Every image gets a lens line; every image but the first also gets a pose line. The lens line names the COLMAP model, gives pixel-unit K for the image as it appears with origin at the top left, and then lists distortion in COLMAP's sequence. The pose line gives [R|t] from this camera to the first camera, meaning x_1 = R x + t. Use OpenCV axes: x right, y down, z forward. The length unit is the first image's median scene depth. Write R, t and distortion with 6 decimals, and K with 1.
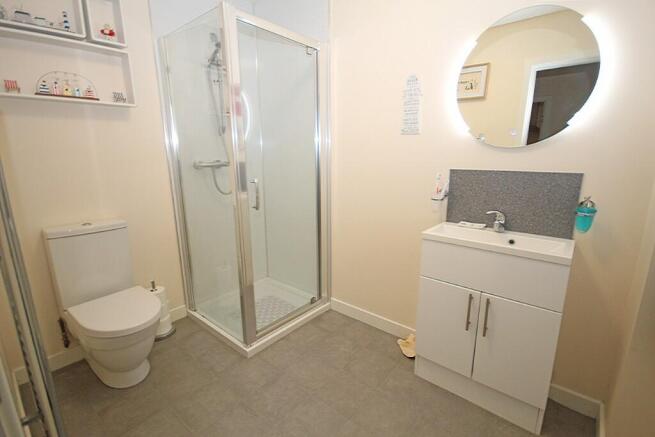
lens RADIAL K [[301.9, 0, 332.6], [0, 301.9, 220.7], [0, 0, 1]] dist [-0.000850, -0.000764]
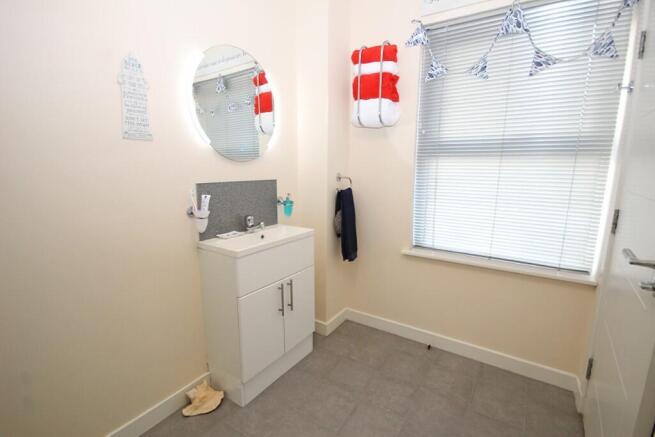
lens RADIAL K [[301.9, 0, 332.6], [0, 301.9, 220.7], [0, 0, 1]] dist [-0.000850, -0.000764]
pose [[-0.123981, -0.177409, 0.976296, -0.595427], [0.214147, 0.955918, 0.200901, -0.166698], [-0.968901, 0.233979, -0.080524, 0.739147]]
